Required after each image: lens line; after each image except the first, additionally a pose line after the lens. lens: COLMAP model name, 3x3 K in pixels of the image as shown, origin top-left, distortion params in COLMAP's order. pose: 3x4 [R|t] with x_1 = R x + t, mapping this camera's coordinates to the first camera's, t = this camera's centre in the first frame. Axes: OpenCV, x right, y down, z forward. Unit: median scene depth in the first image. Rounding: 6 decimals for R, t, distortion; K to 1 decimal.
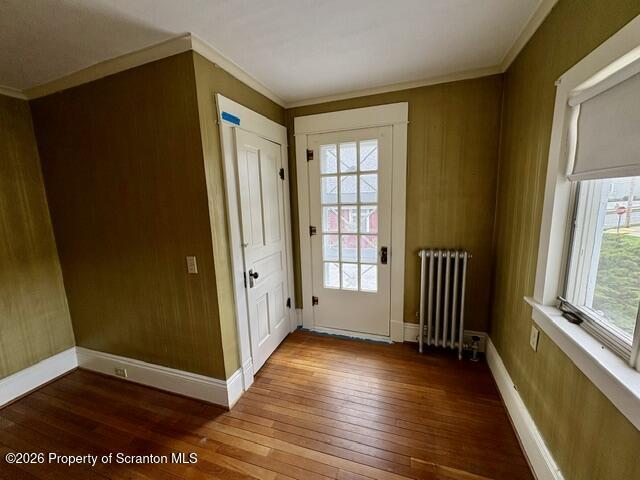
lens RADIAL K [[257.1, 0, 319.7], [0, 257.1, 237.9], [0, 0, 1]] dist [0.001115, 0.000748]
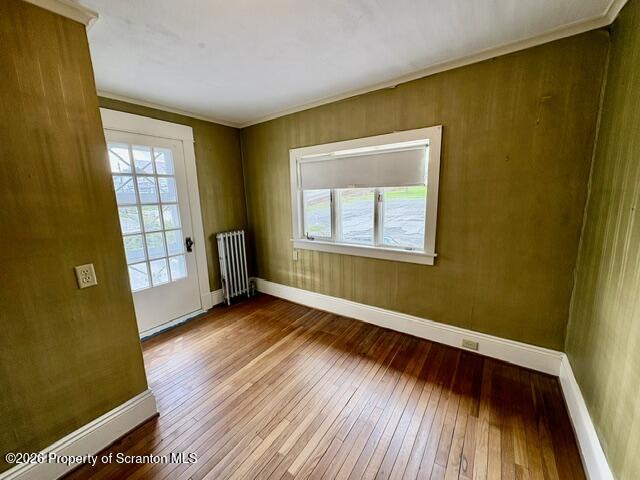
lens RADIAL K [[257.1, 0, 320.3], [0, 257.1, 240.4], [0, 0, 1]] dist [0.001115, 0.000748]
pose [[0.270453, -0.147148, 0.951421, -0.790351], [0.173758, 0.979482, 0.102095, 0.031889], [-0.946923, 0.137705, 0.290472, 0.049158]]
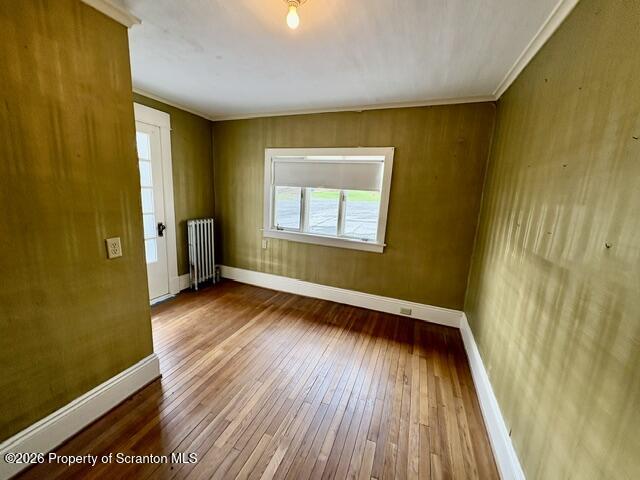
lens RADIAL K [[257.1, 0, 321.8], [0, 257.1, 240.5], [0, 0, 1]] dist [0.001115, 0.000748]
pose [[0.031890, -0.151706, 0.987911, -1.026839], [0.105017, 0.983451, 0.147631, 0.017820], [-0.993959, 0.099039, 0.047294, 0.176620]]
